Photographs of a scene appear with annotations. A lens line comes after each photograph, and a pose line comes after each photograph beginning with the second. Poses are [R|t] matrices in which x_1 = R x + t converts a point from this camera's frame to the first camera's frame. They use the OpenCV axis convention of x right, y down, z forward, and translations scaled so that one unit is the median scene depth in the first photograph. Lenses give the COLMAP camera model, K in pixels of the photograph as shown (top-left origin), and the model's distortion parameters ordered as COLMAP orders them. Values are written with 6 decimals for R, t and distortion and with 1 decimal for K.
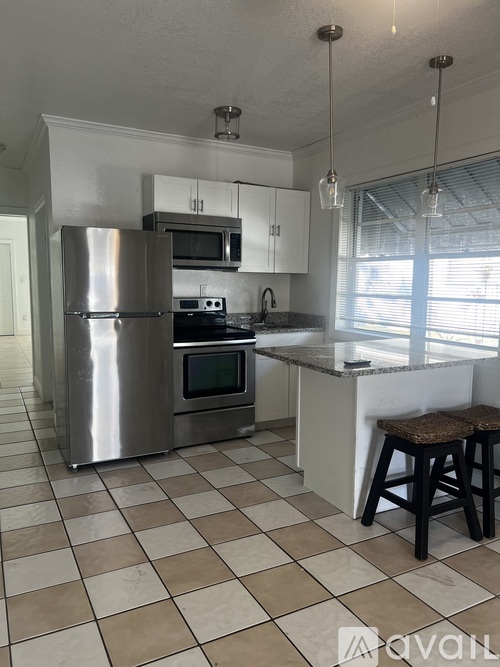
lens RADIAL K [[502.3, 0, 250.3], [0, 502.3, 339.1], [0, 0, 1]] dist [0.016211, -0.001809]
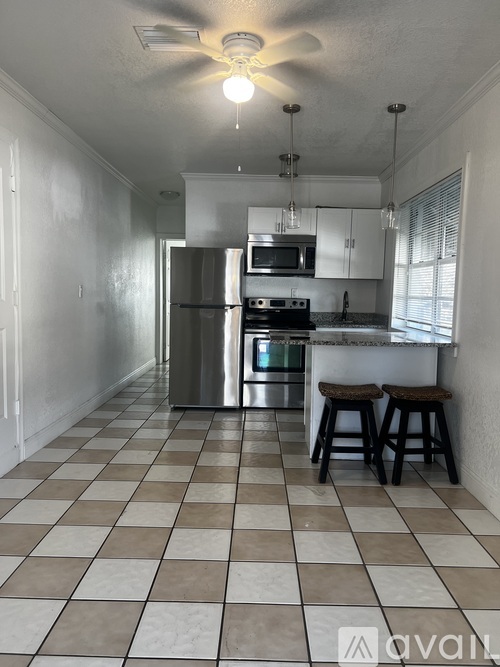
lens RADIAL K [[502.3, 0, 248.8], [0, 502.3, 330.0], [0, 0, 1]] dist [0.016211, -0.001809]
pose [[0.878824, 0.043540, -0.475156, 0.430264], [-0.067789, 0.997120, -0.034011, 0.048578], [0.472307, 0.062100, 0.879244, -0.163679]]
